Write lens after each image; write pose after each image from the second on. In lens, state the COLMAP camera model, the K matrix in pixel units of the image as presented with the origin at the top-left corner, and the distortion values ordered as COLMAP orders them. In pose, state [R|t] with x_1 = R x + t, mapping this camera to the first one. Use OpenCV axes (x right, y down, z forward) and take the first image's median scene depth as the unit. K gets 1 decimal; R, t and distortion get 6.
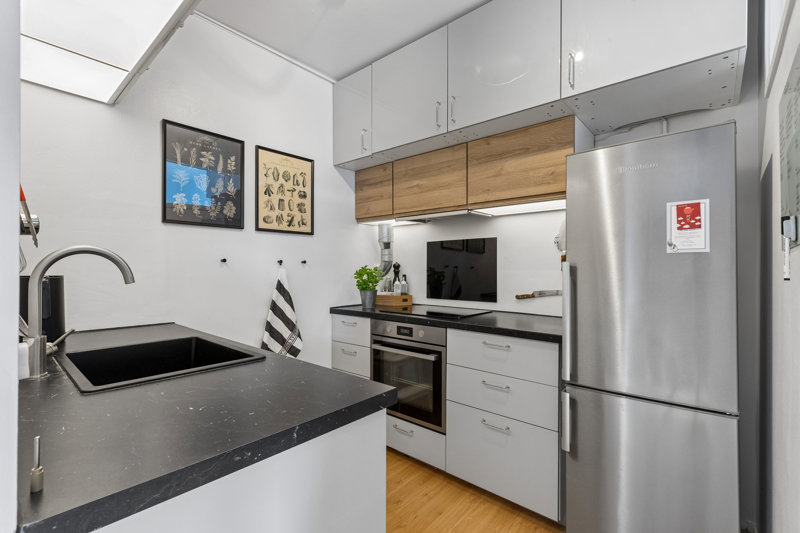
lens RADIAL K [[354.7, 0, 400.0], [0, 354.7, 266.5], [0, 0, 1]] dist [0.002045, 0.000100]
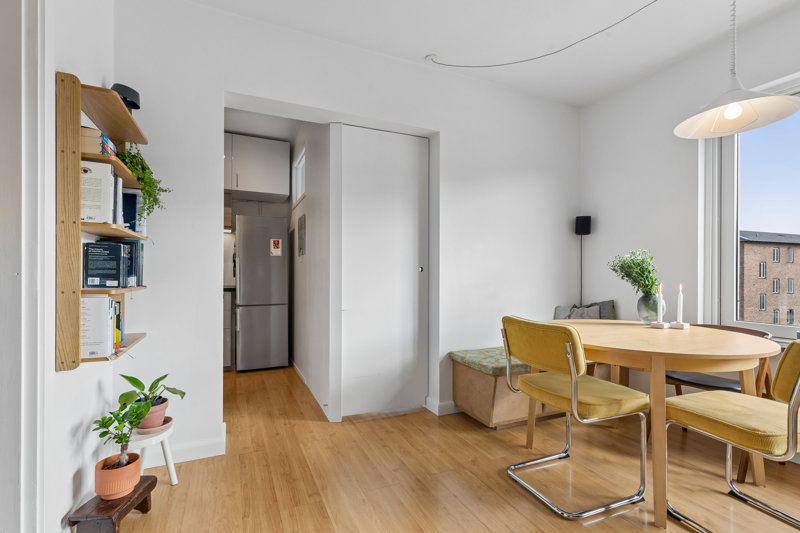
lens RADIAL K [[371.0, 0, 397.4], [0, 371.0, 274.5], [0, 0, 1]] dist [0.004087, 0.000429]
pose [[0.422568, -0.001476, 0.906330, -0.962667], [-0.010290, 0.999926, 0.006427, 0.053224], [-0.906273, -0.012042, 0.422521, -0.765889]]
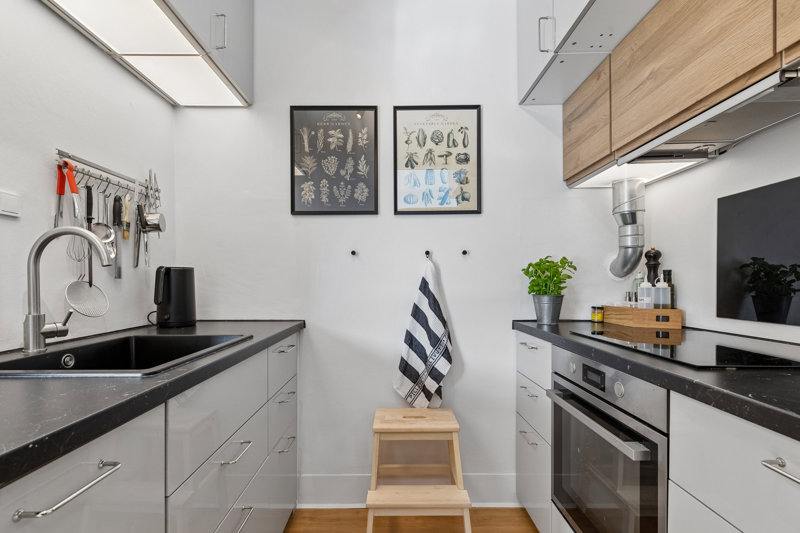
lens RADIAL K [[366.9, 0, 397.8], [0, 366.9, 283.5], [0, 0, 1]] dist [0.003111, -0.000050]
pose [[0.652595, -0.001747, -0.757705, 0.215634], [0.011044, 0.999913, 0.007207, 0.045915], [0.757626, -0.013071, 0.652558, 0.454700]]
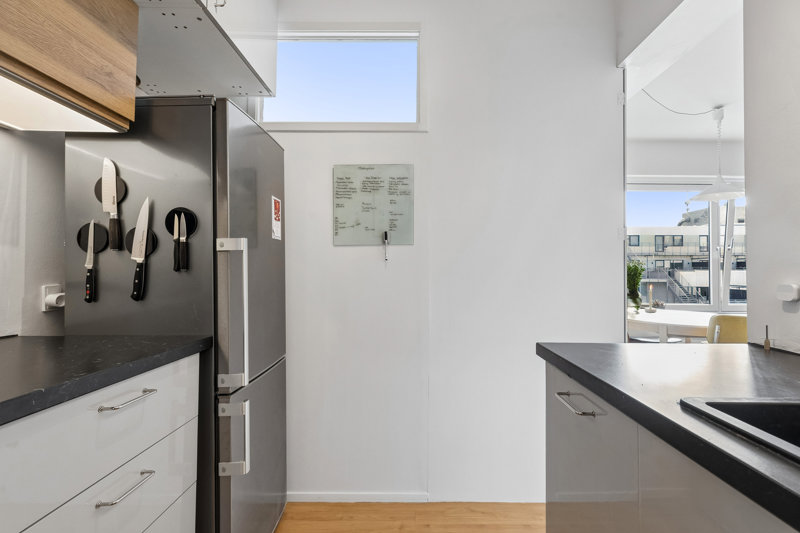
lens RADIAL K [[371.2, 0, 400.0], [0, 371.2, 266.5], [0, 0, 1]] dist [-0.000630, -0.000433]
pose [[-0.648740, 0.002601, 0.761006, -0.266640], [-0.012679, 0.999818, -0.014225, 0.038775], [-0.760905, -0.018877, -0.648589, 0.857071]]
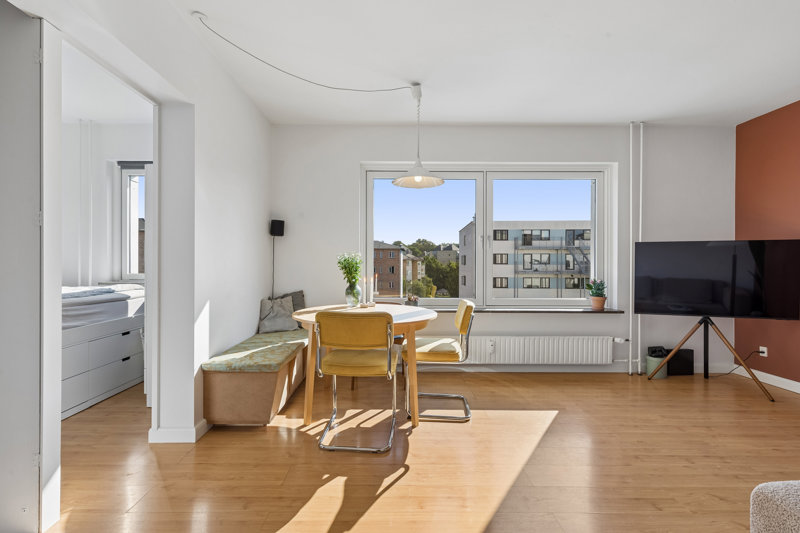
lens RADIAL K [[362.6, 0, 386.3], [0, 362.6, 265.9], [0, 0, 1]] dist [0.000054, -0.000218]
pose [[-0.656679, -0.007655, 0.754131, -0.902701], [-0.011020, 0.999939, 0.000555, 0.028708], [-0.754090, -0.007946, -0.656723, -0.092503]]
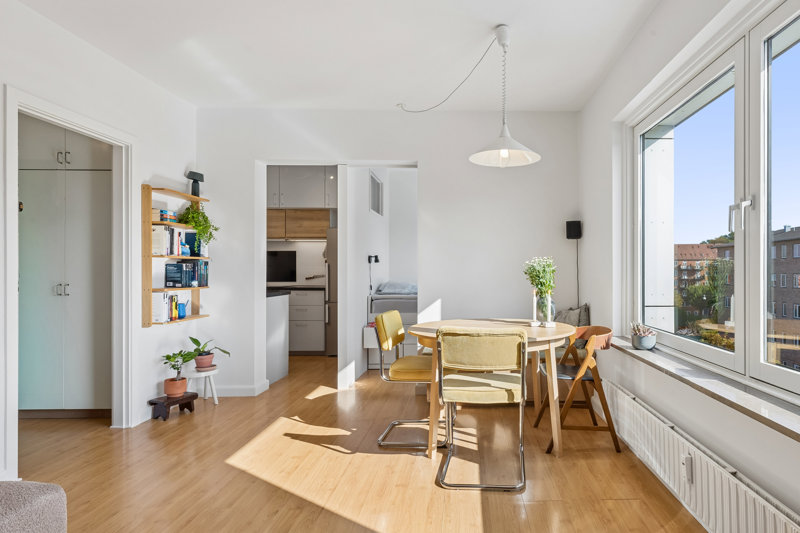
lens RADIAL K [[458.3, 0, 473.4], [0, 458.3, 269.7], [0, 0, 1]] dist [0.000198, -0.000328]
pose [[0.739724, -0.002227, 0.672907, -0.863236], [-0.002509, 0.999978, 0.006067, 0.011485], [-0.672906, -0.006176, 0.739702, -1.908054]]
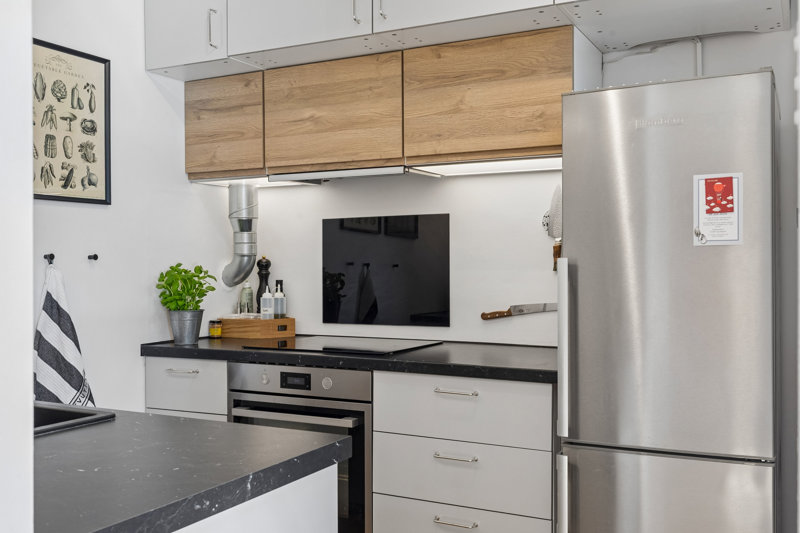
lens RADIAL K [[760.7, 0, 402.3], [0, 760.7, 269.9], [0, 0, 1]] dist [-0.001819, 0.003835]
pose [[0.971194, -0.005752, 0.238220, -0.105591], [0.003546, 0.999947, 0.009689, -0.003512], [-0.238263, -0.008566, 0.971163, -0.200741]]
